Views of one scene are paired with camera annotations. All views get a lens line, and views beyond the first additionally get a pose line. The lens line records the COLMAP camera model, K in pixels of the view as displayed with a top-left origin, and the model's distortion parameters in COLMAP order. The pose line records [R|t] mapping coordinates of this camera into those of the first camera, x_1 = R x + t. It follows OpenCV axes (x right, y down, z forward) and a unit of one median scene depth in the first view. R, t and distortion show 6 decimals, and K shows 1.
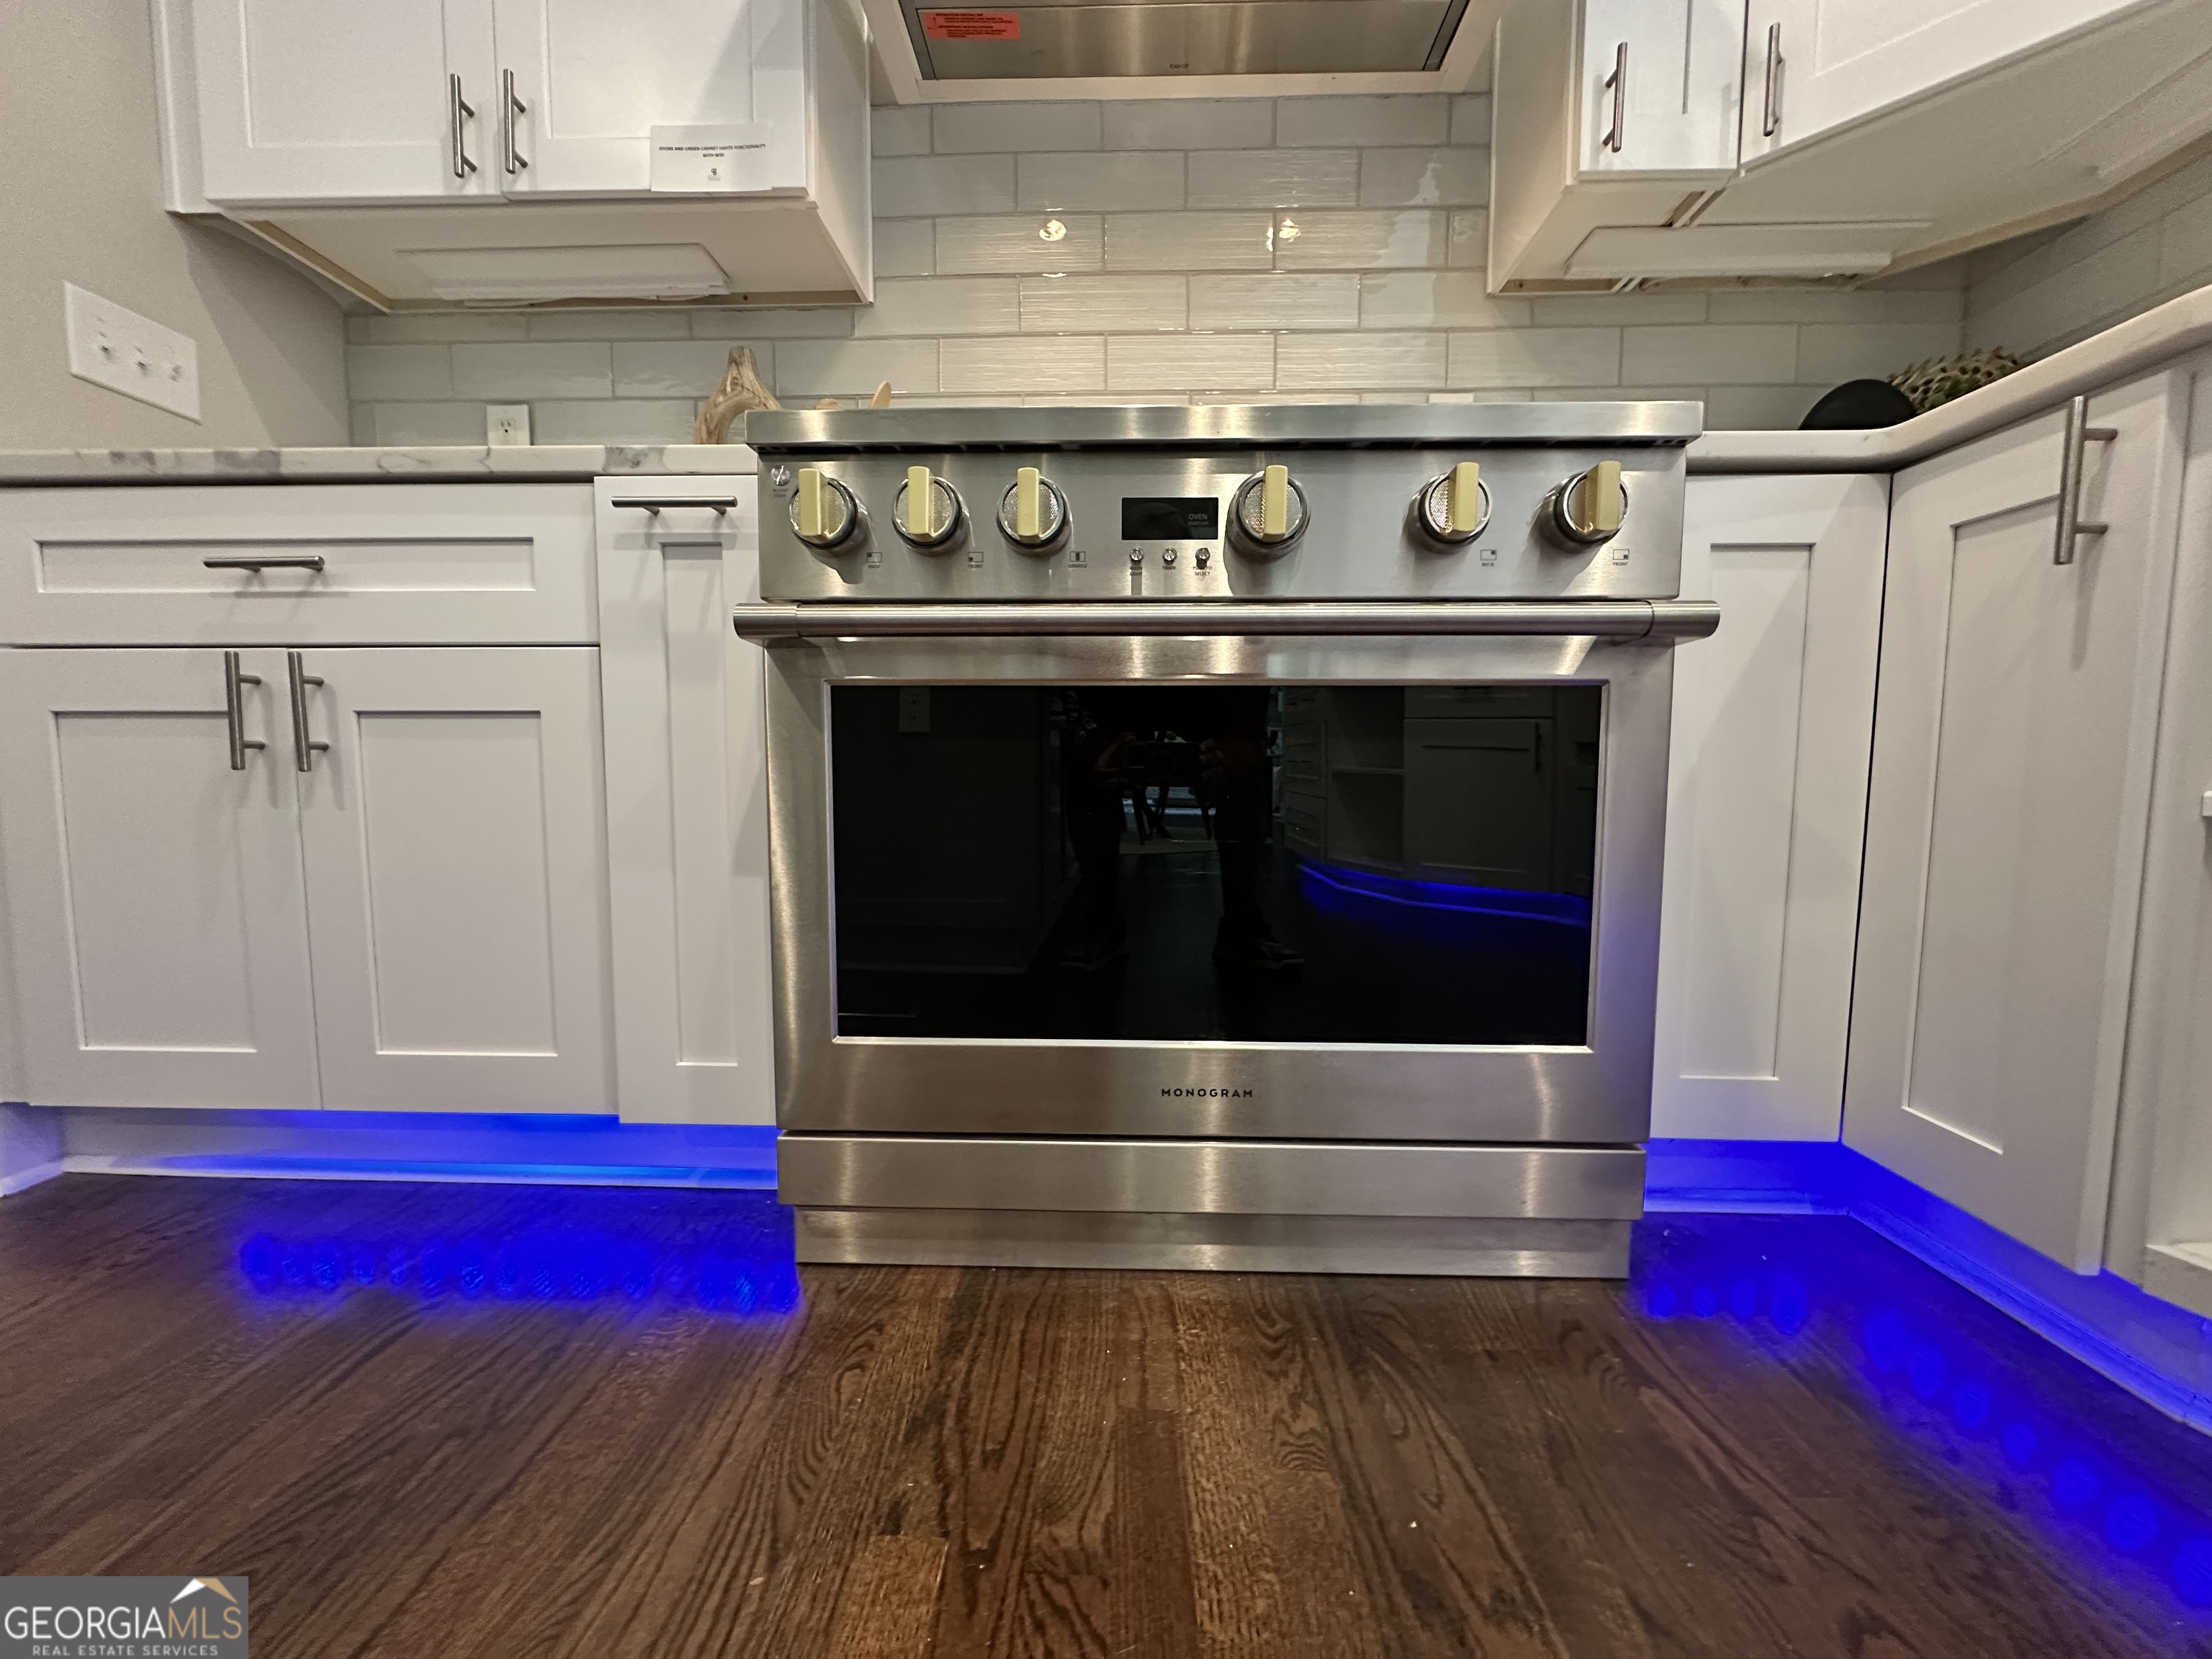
lens RADIAL K [[887.0, 0, 1104.5], [0, 887.0, 830.3], [0, 0, 1]] dist [-0.001222, 0.000249]
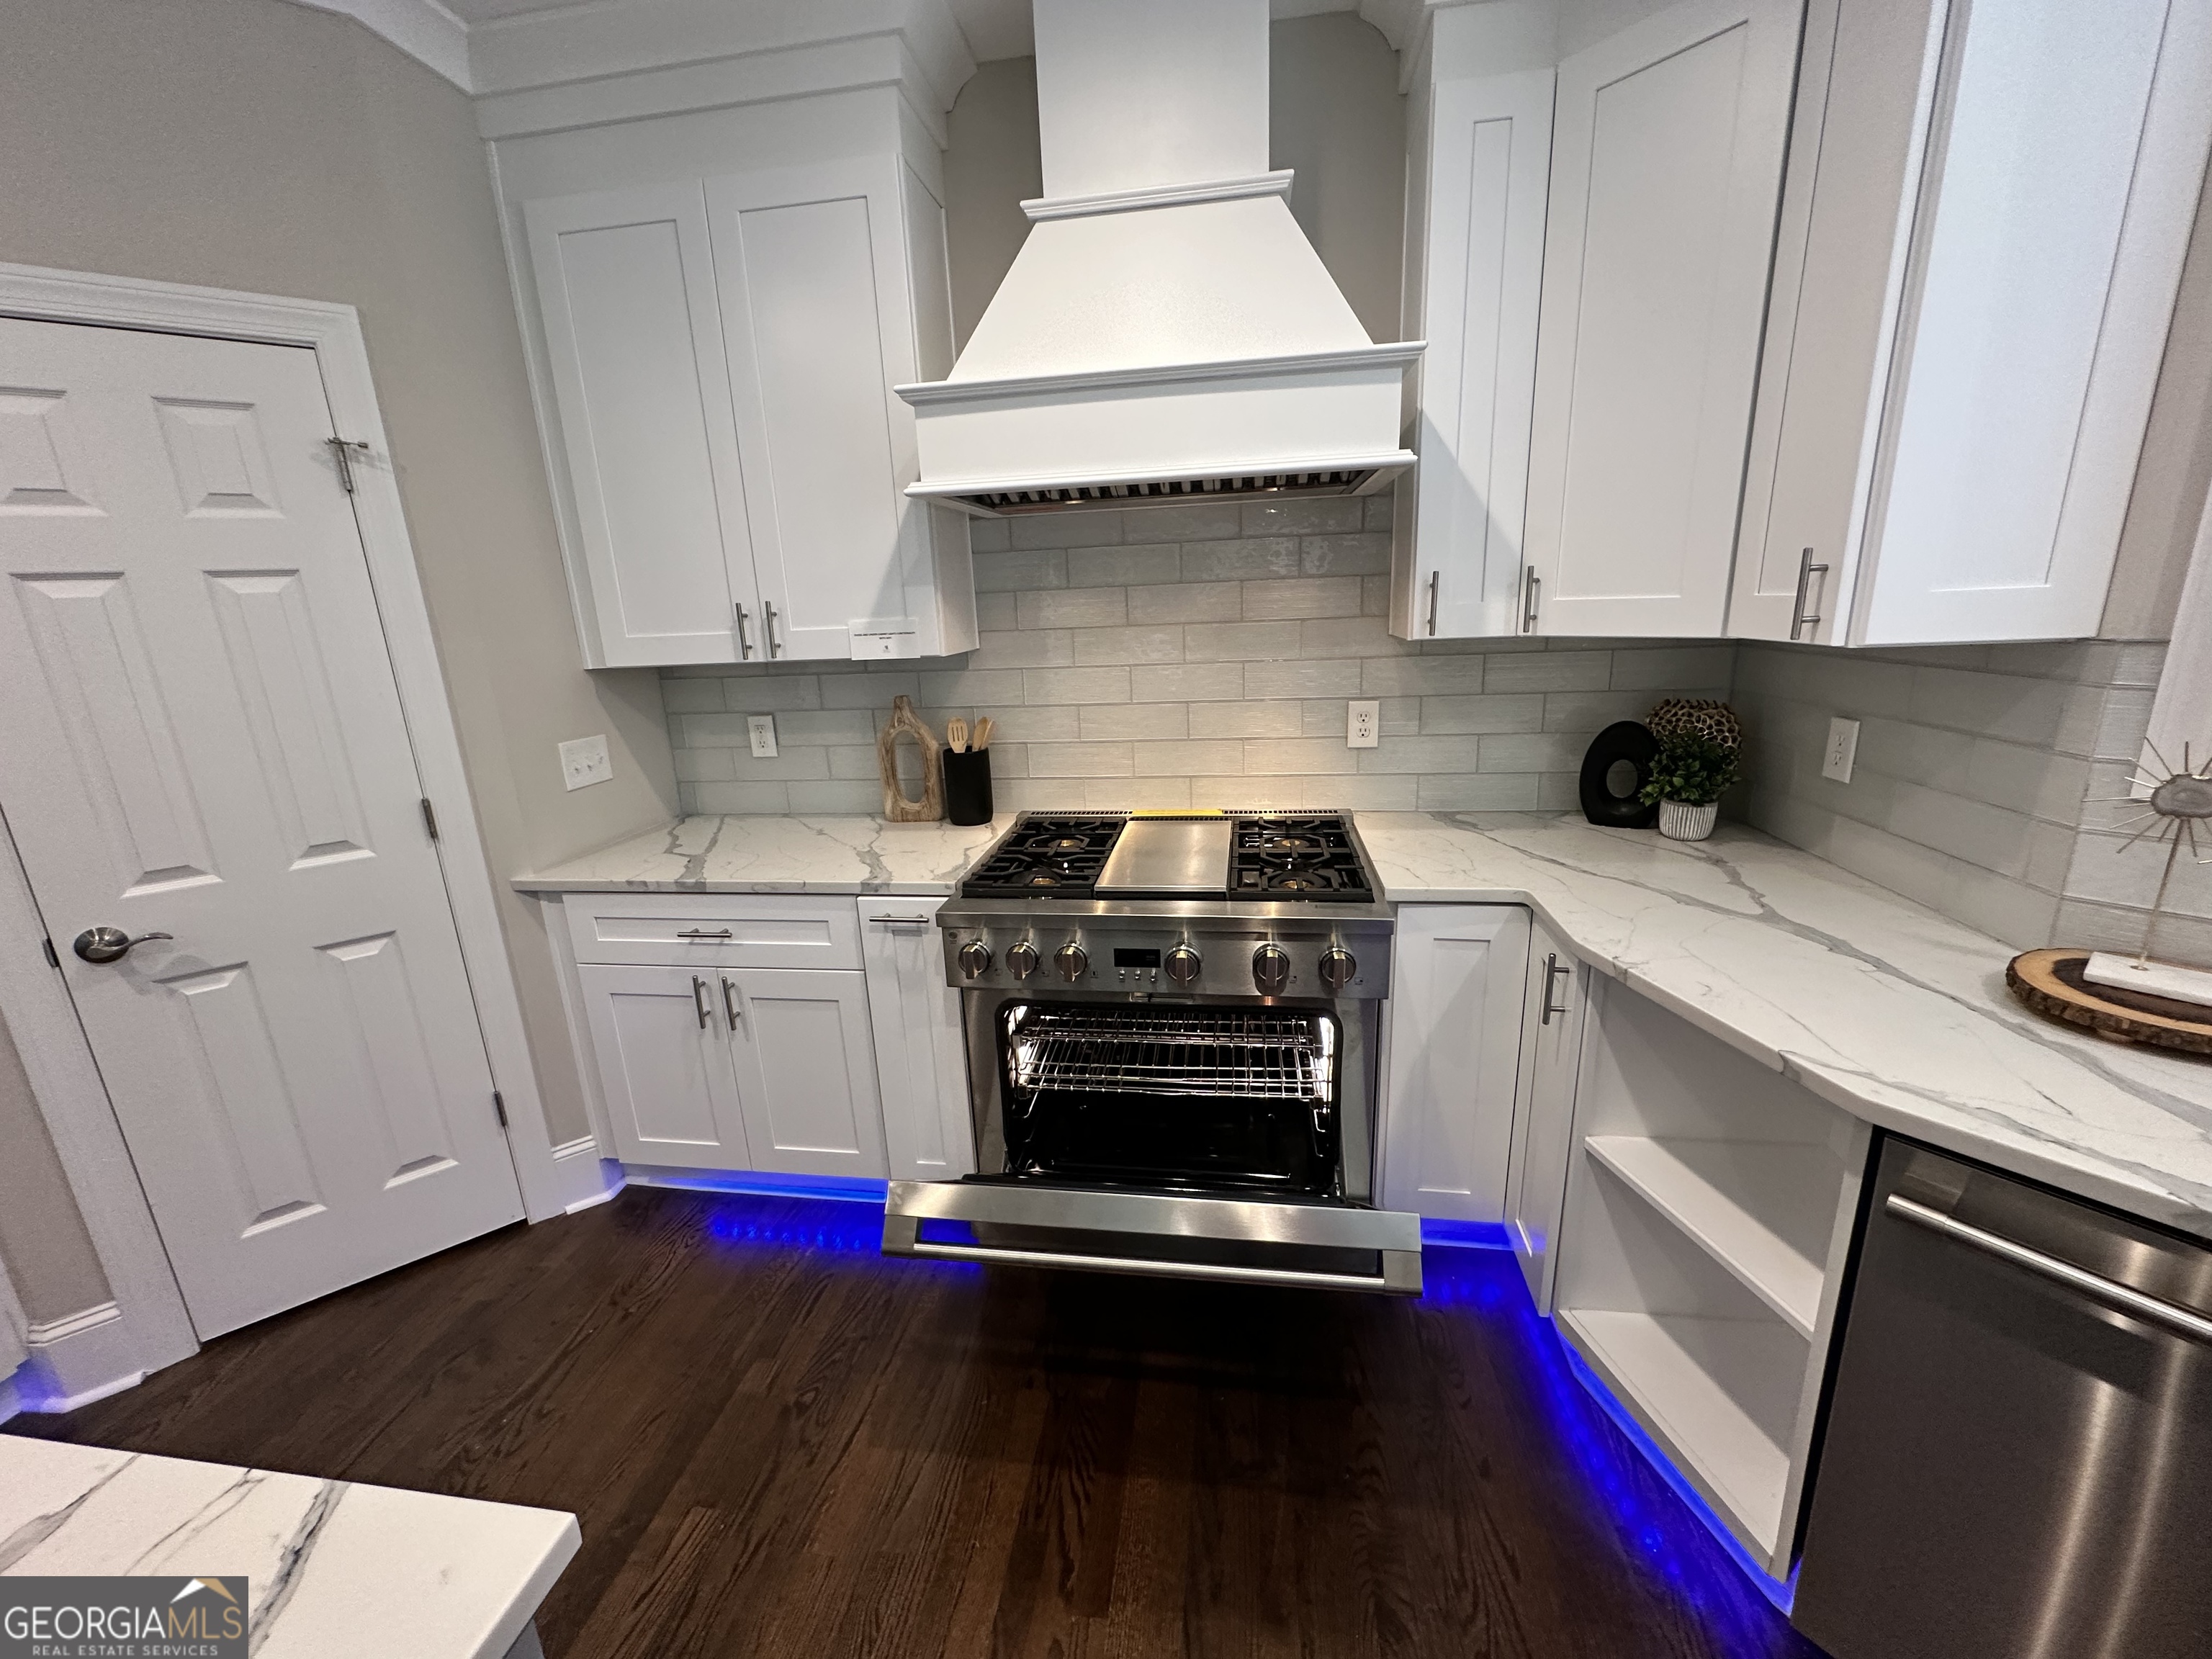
lens RADIAL K [[887.0, 0, 1105.5], [0, 887.0, 828.3], [0, 0, 1]] dist [-0.001222, 0.000249]
pose [[0.991797, -0.014177, -0.127035, 0.191928], [0.037570, 0.982264, 0.183699, -0.737309], [0.122178, -0.186965, 0.974739, -0.693426]]
